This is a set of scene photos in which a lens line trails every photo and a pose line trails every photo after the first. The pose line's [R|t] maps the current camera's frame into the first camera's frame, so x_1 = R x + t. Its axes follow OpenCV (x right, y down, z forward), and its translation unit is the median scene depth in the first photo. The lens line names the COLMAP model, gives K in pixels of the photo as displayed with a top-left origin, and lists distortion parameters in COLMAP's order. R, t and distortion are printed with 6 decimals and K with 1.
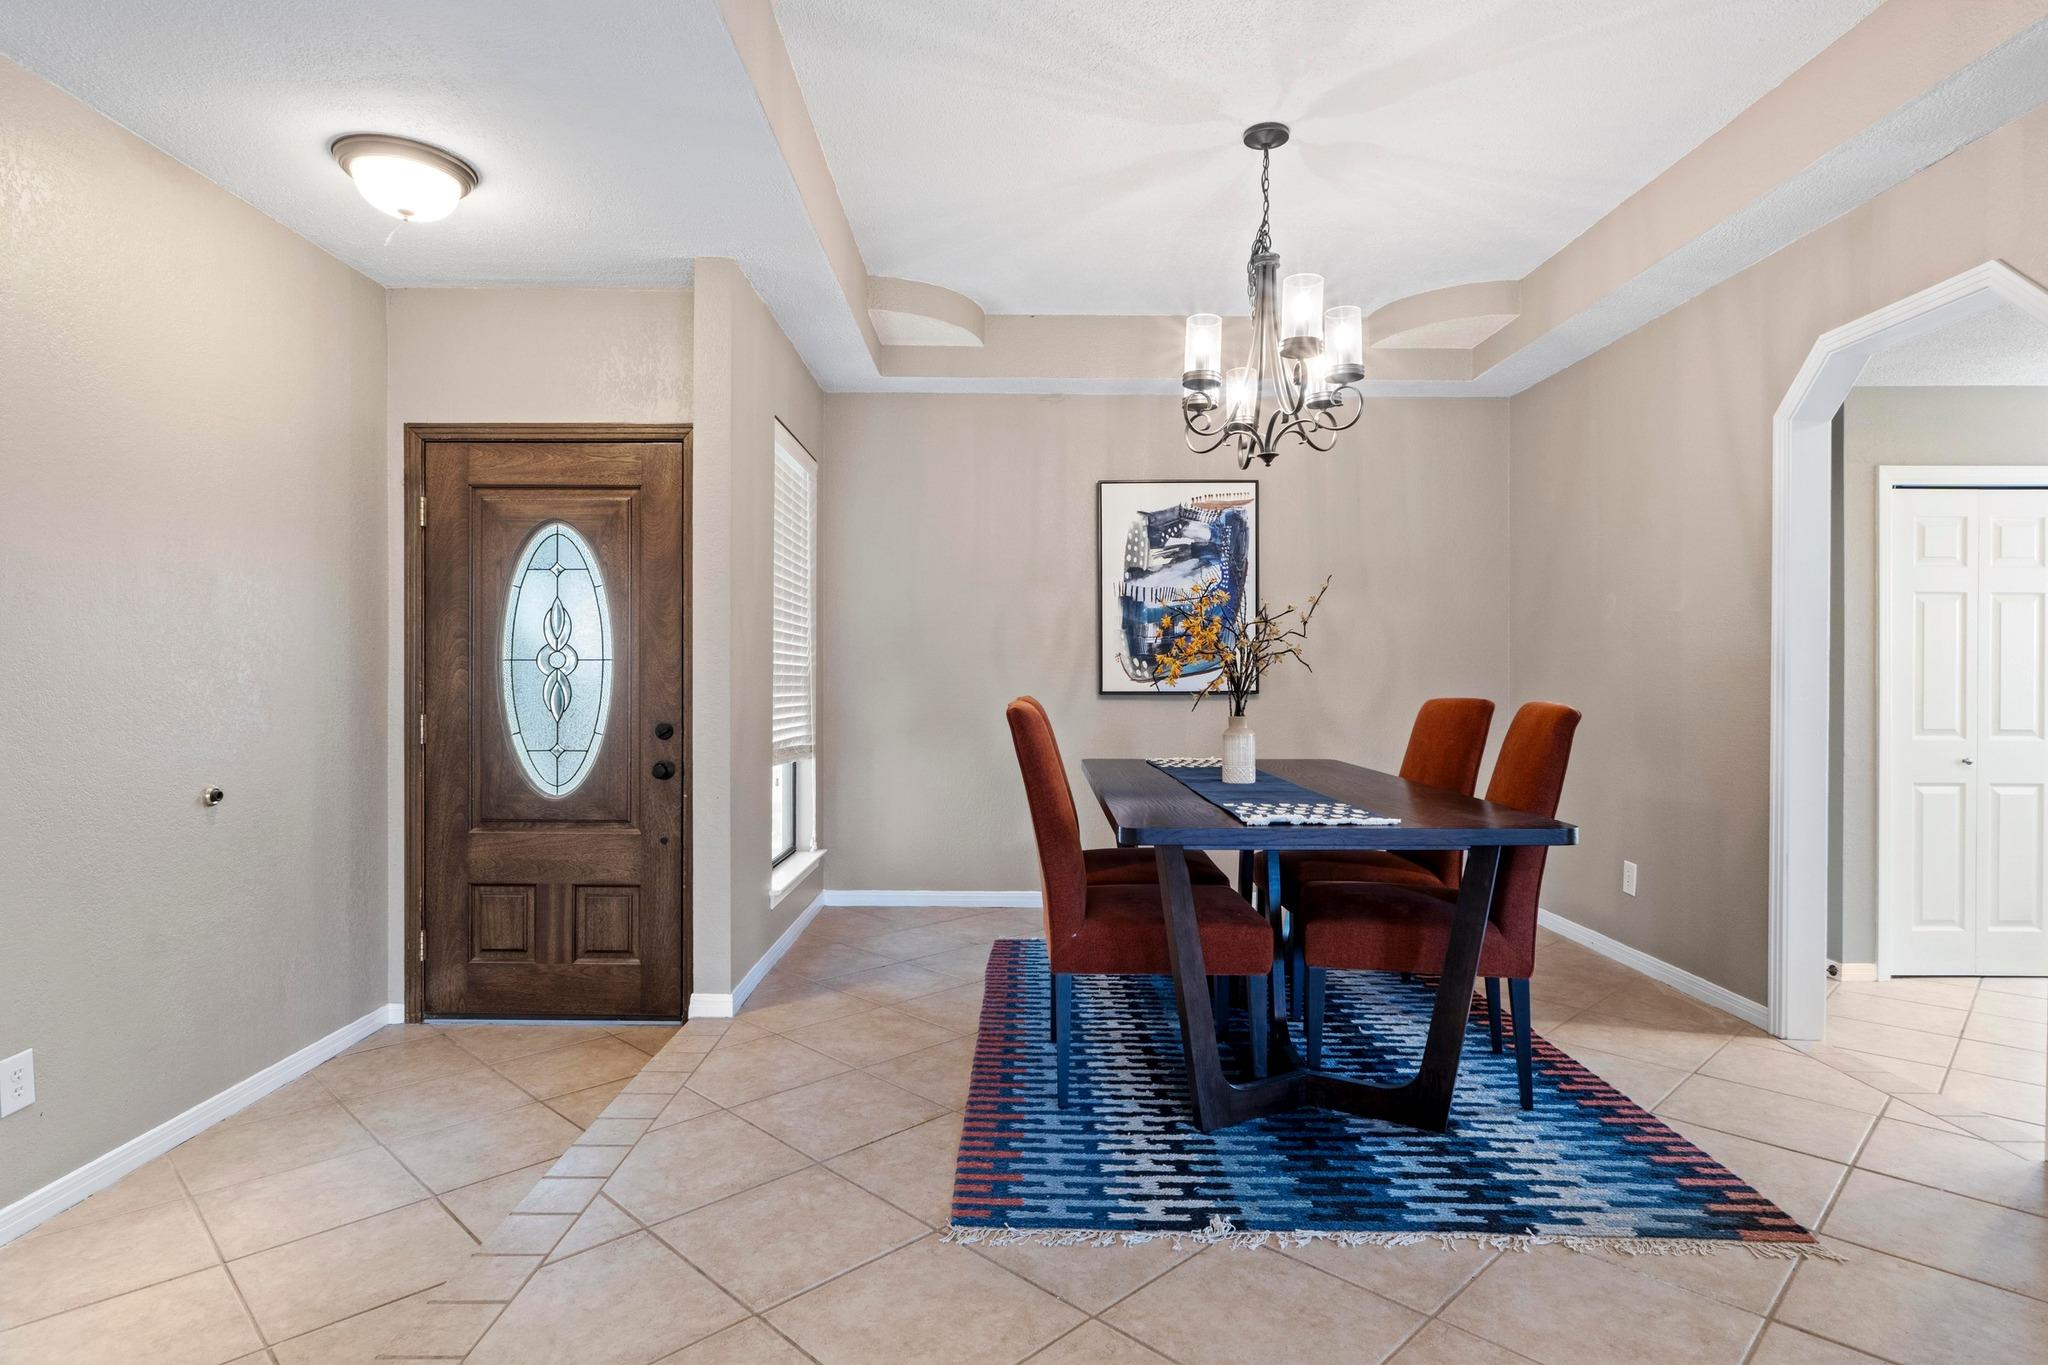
lens RADIAL K [[1107.1, 0, 1015.1], [0, 1107.1, 673.6], [0, 0, 1]] dist [0.001615, -0.009314]
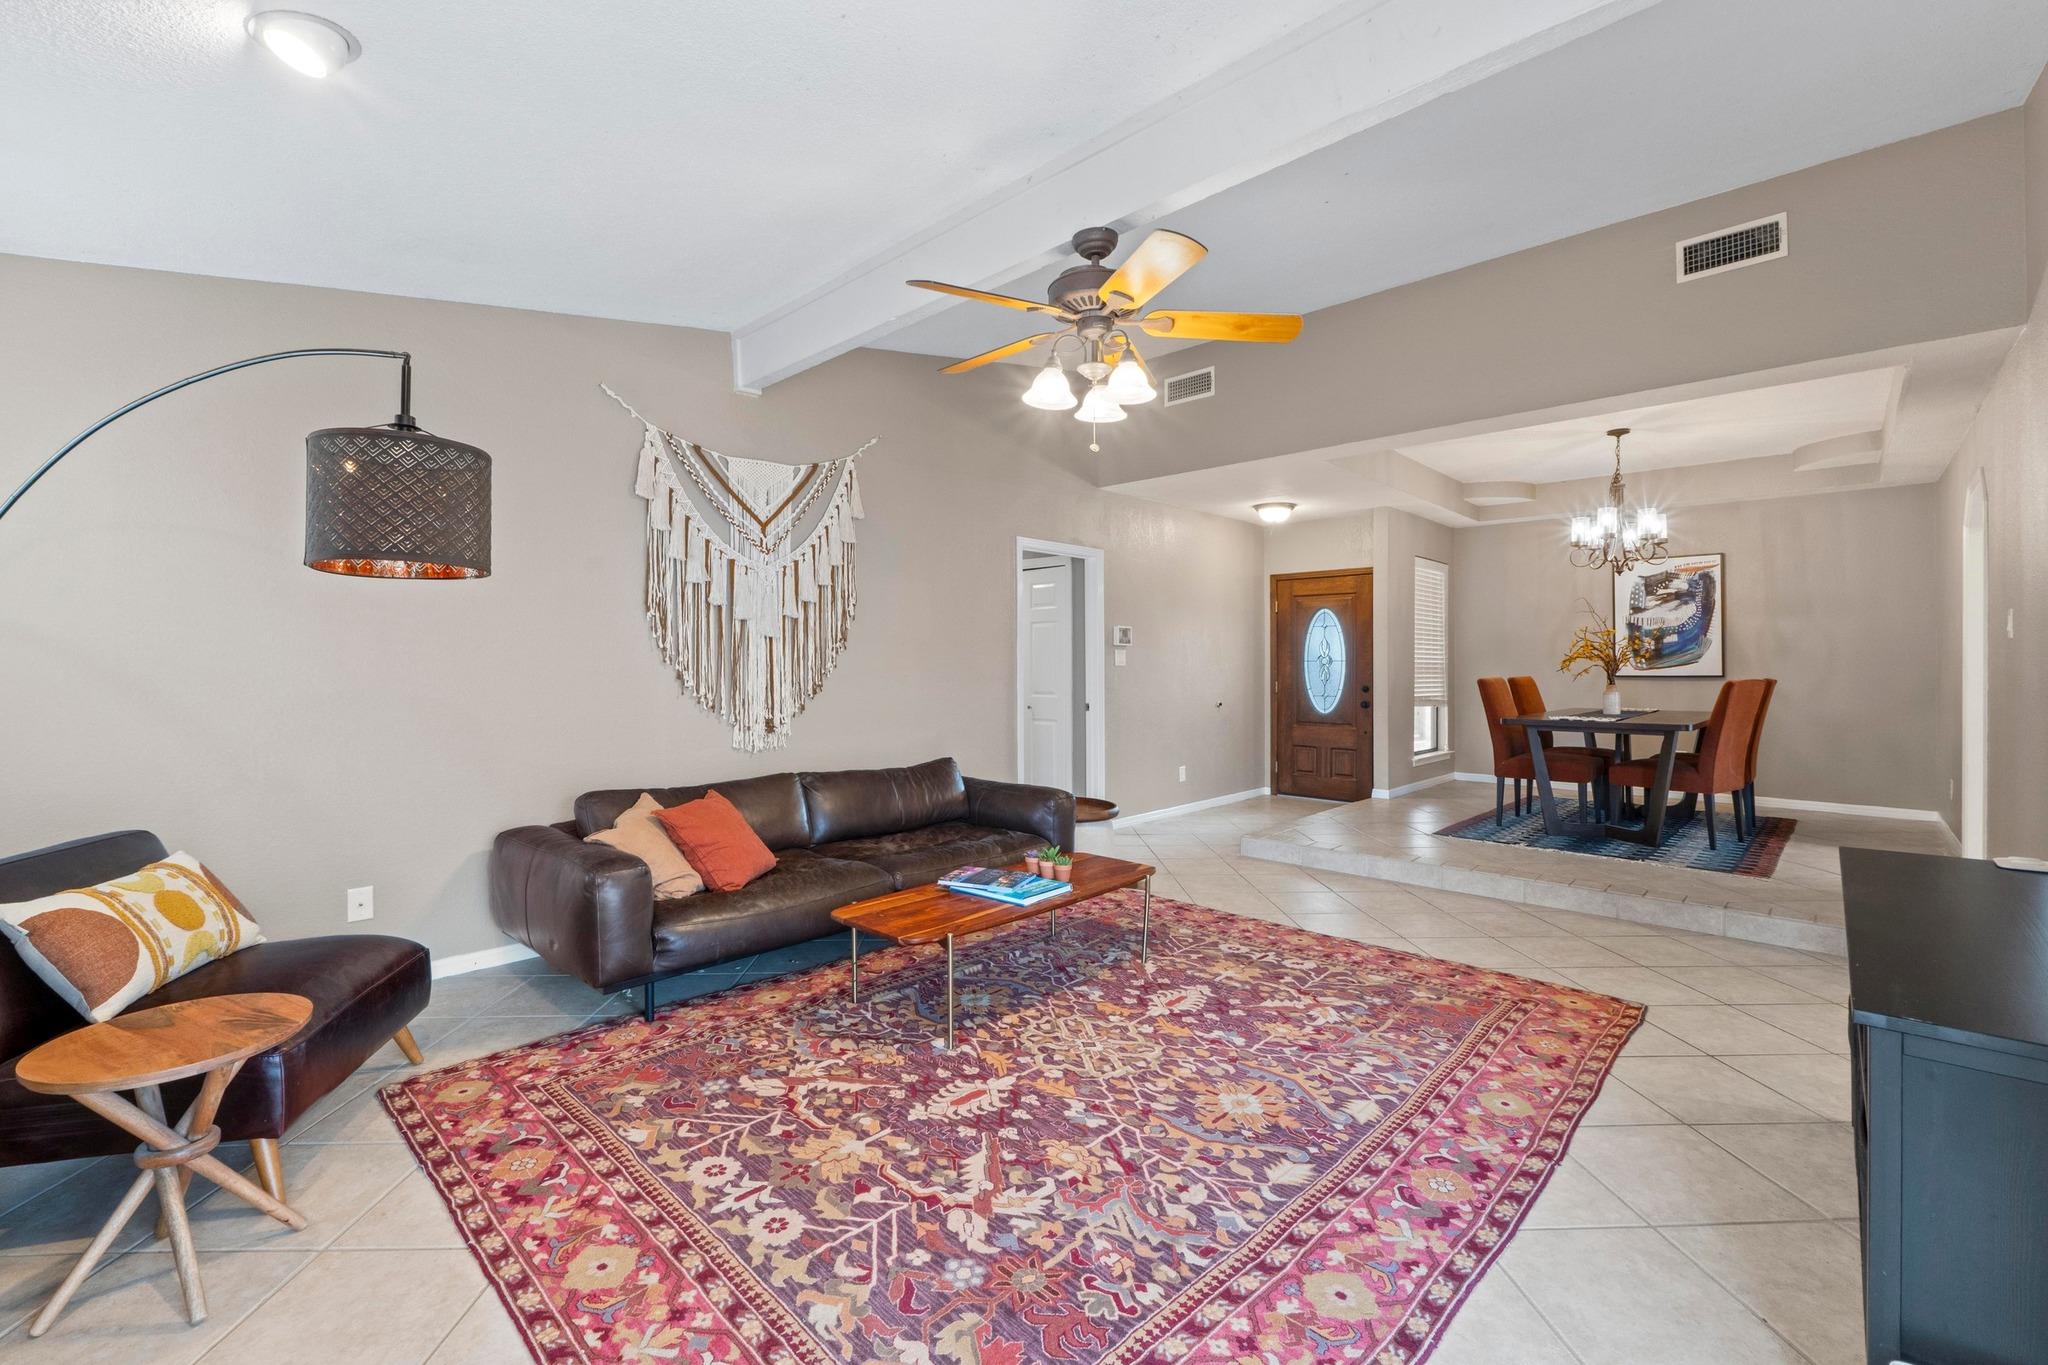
lens RADIAL K [[869.7, 0, 1017.9], [0, 869.7, 673.1], [0, 0, 1]] dist [-0.004290, 0.000404]
pose [[0.726218, 0.002950, -0.687458, 0.472883], [0.003734, 0.999959, 0.008235, -0.003982], [0.687455, -0.008547, 0.726177, -0.988818]]
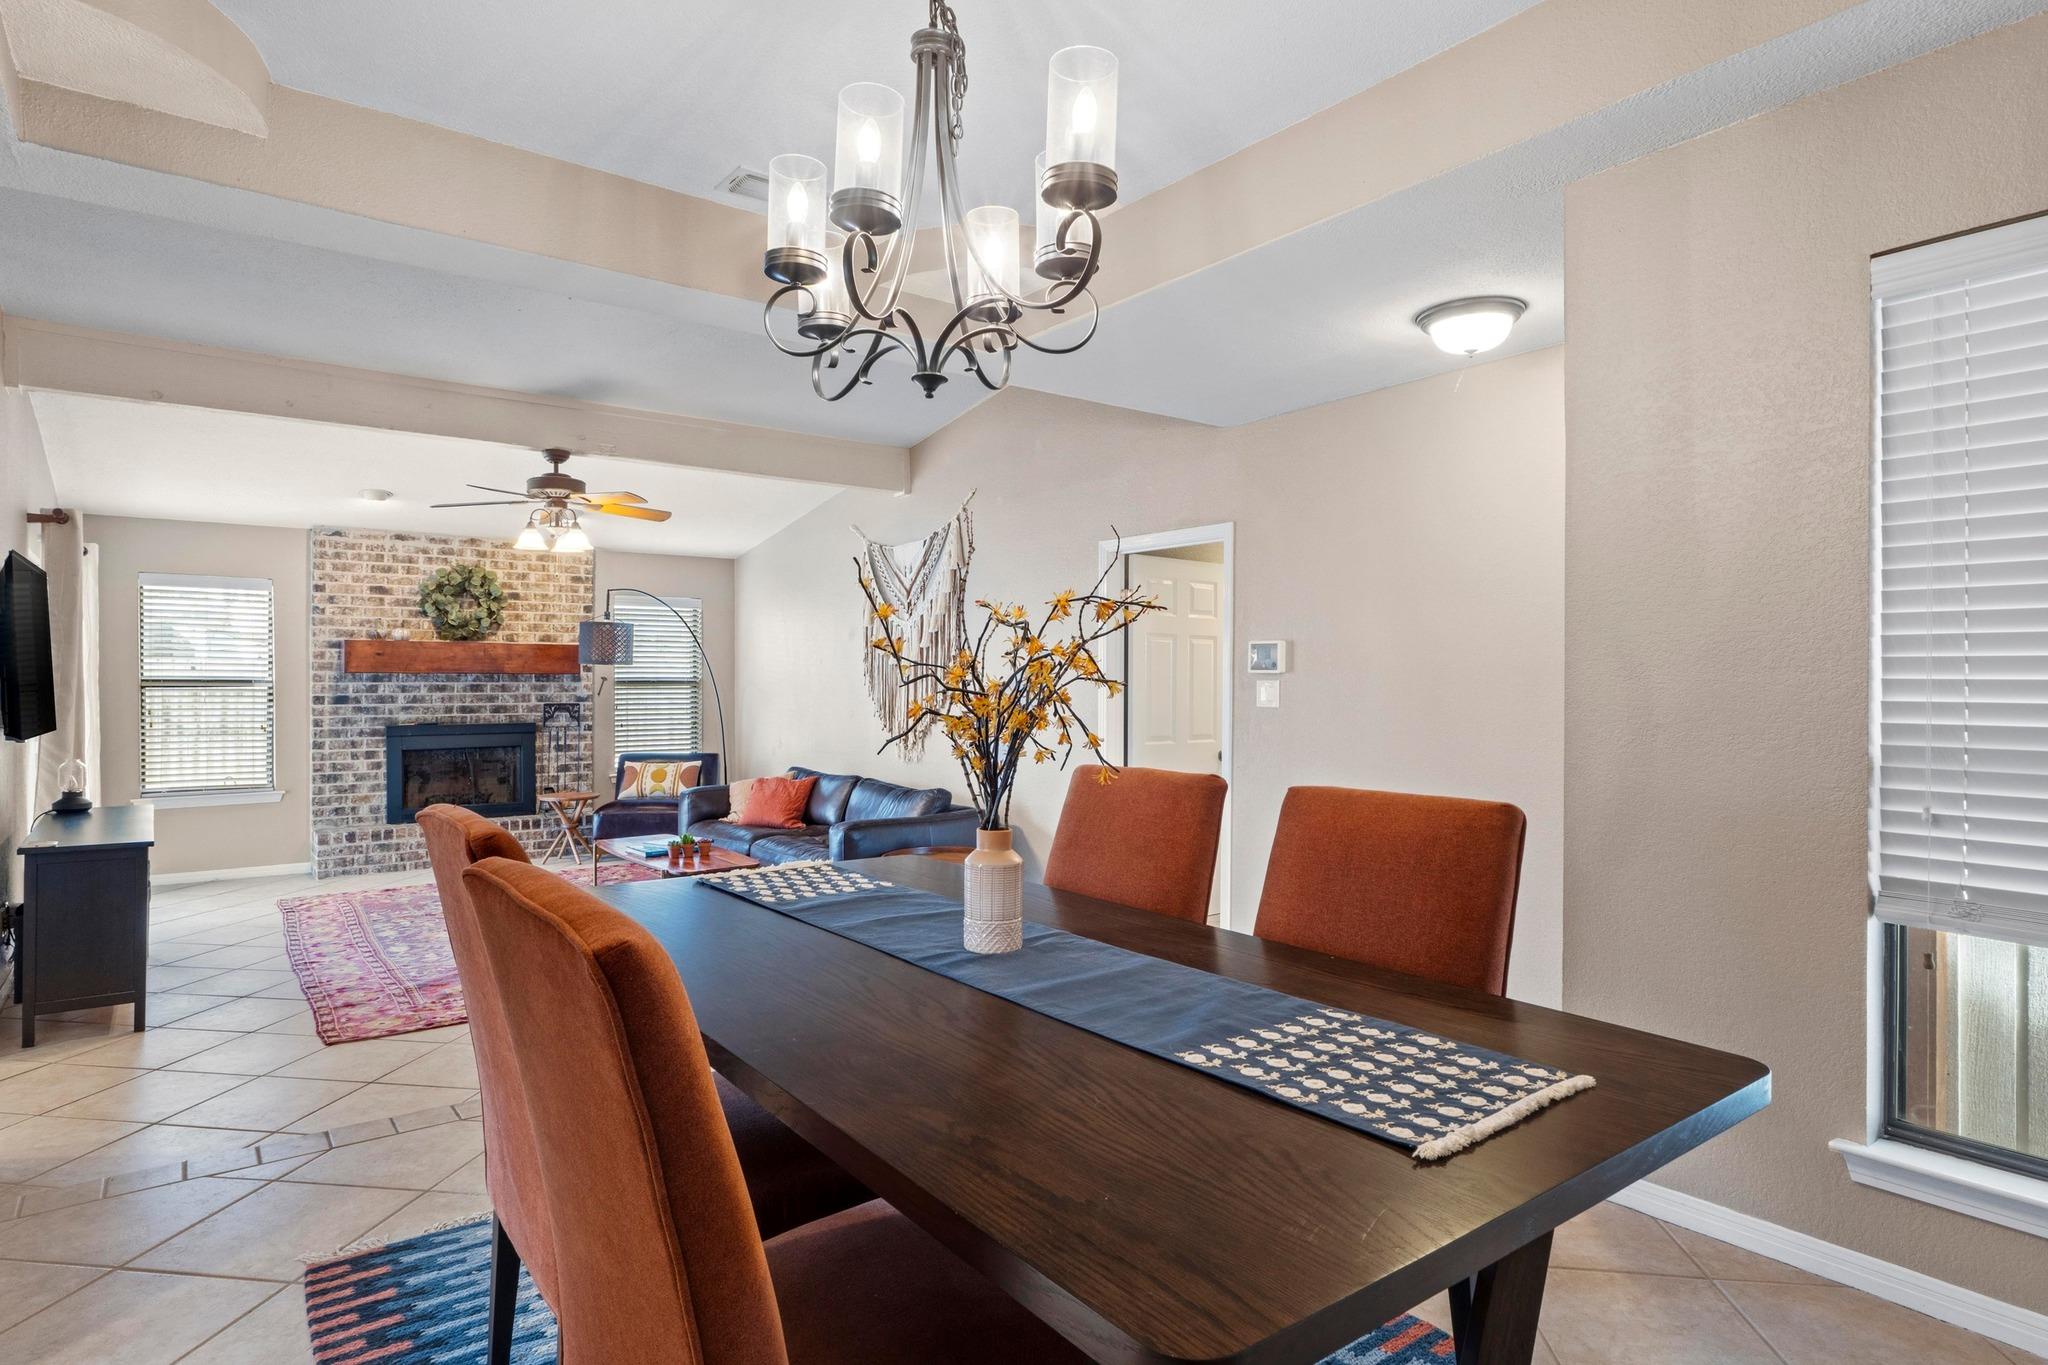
lens RADIAL K [[1107.1, 0, 1014.7], [0, 1107.1, 679.2], [0, 0, 1]] dist [0.001615, -0.009314]
pose [[-0.794873, -0.003190, -0.606767, 0.462297], [-0.000520, 0.999989, -0.004576, -0.028357], [0.606776, -0.003322, -0.794866, 1.264465]]
